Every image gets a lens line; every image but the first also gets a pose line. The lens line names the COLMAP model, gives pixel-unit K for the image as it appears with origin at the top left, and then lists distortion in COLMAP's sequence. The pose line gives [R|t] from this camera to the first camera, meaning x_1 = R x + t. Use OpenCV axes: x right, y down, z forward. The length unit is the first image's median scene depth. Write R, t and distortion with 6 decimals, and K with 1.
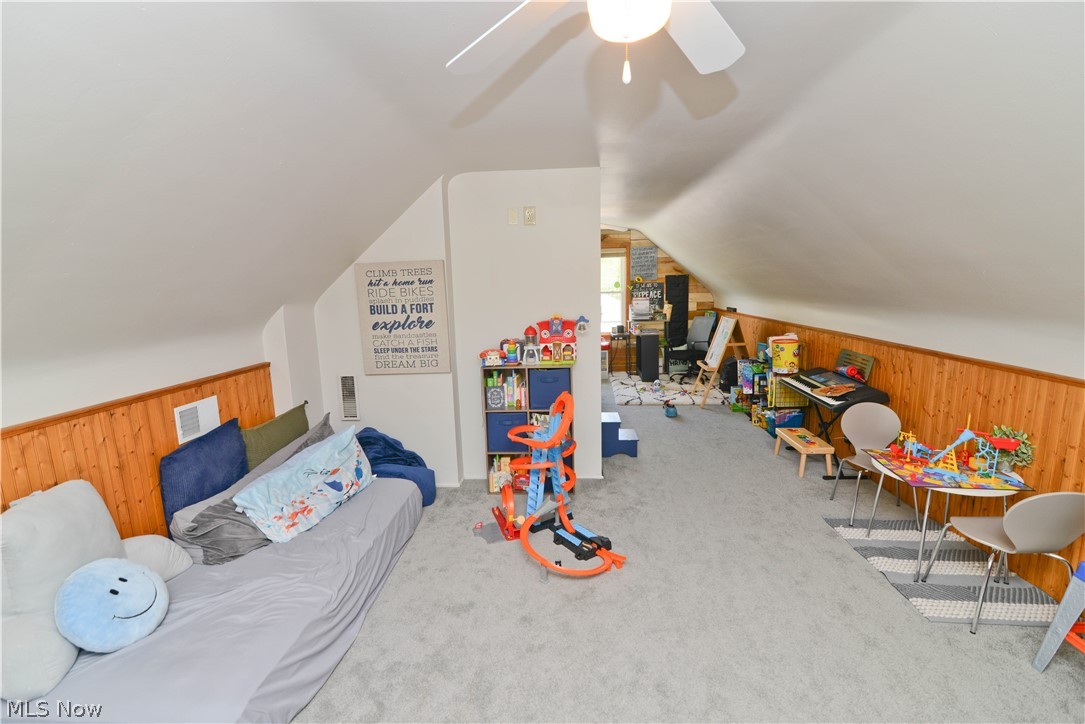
lens RADIAL K [[505.4, 0, 548.8], [0, 505.4, 367.8], [0, 0, 1]] dist [-0.027590, -0.000603]
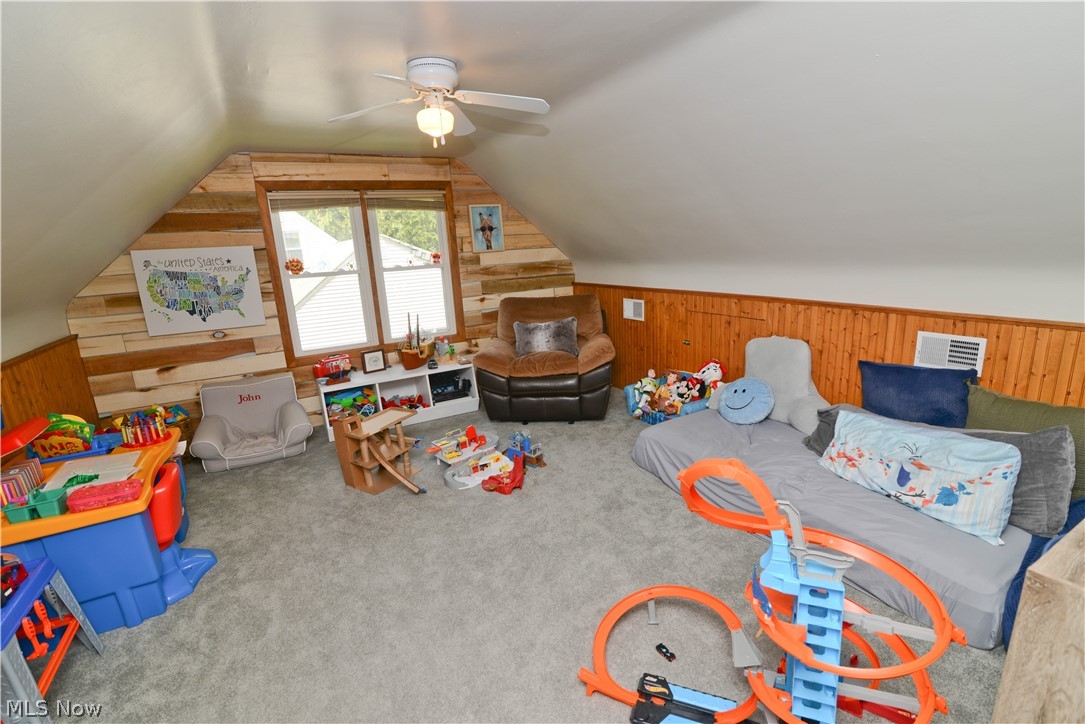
lens RADIAL K [[505.4, 0, 548.8], [0, 505.4, 367.8], [0, 0, 1]] dist [-0.027590, -0.000603]
pose [[-0.843365, 0.197201, -0.499847, 0.145910], [-0.012479, 0.922785, 0.385114, -0.079087], [0.537195, 0.331029, -0.775784, 0.463029]]
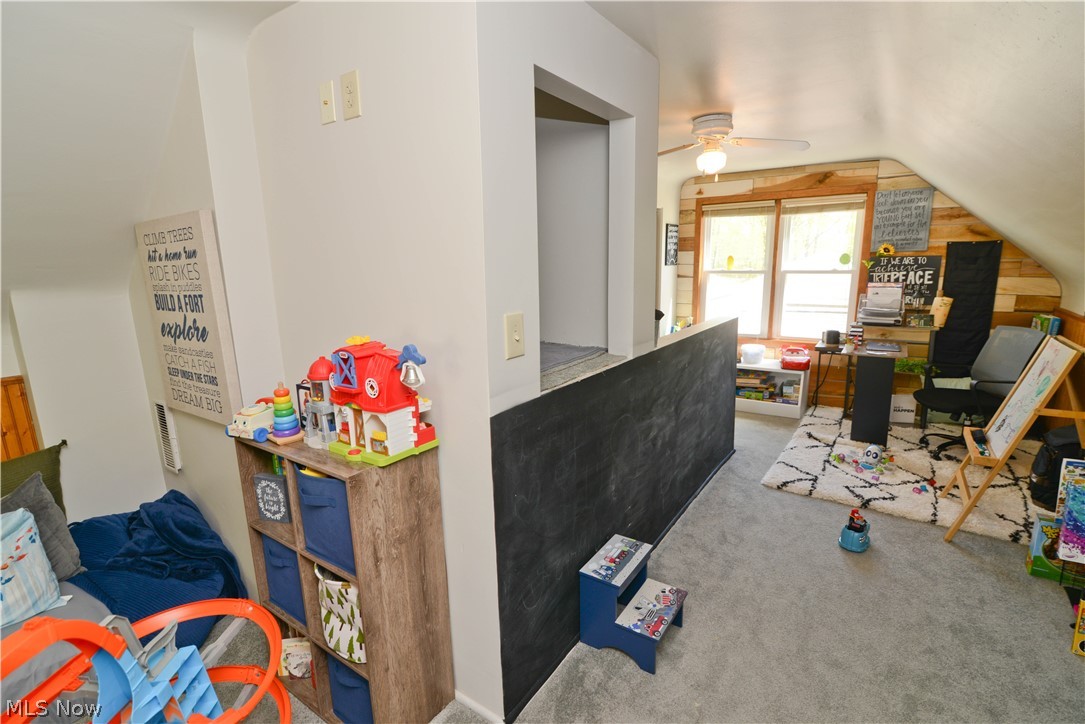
lens RADIAL K [[505.4, 0, 548.8], [0, 505.4, 367.8], [0, 0, 1]] dist [-0.027590, -0.000603]
pose [[0.852081, 0.116001, -0.510394, 0.158586], [-0.087732, 0.992989, 0.079220, -0.057529], [0.516005, -0.022724, 0.856284, 0.339857]]
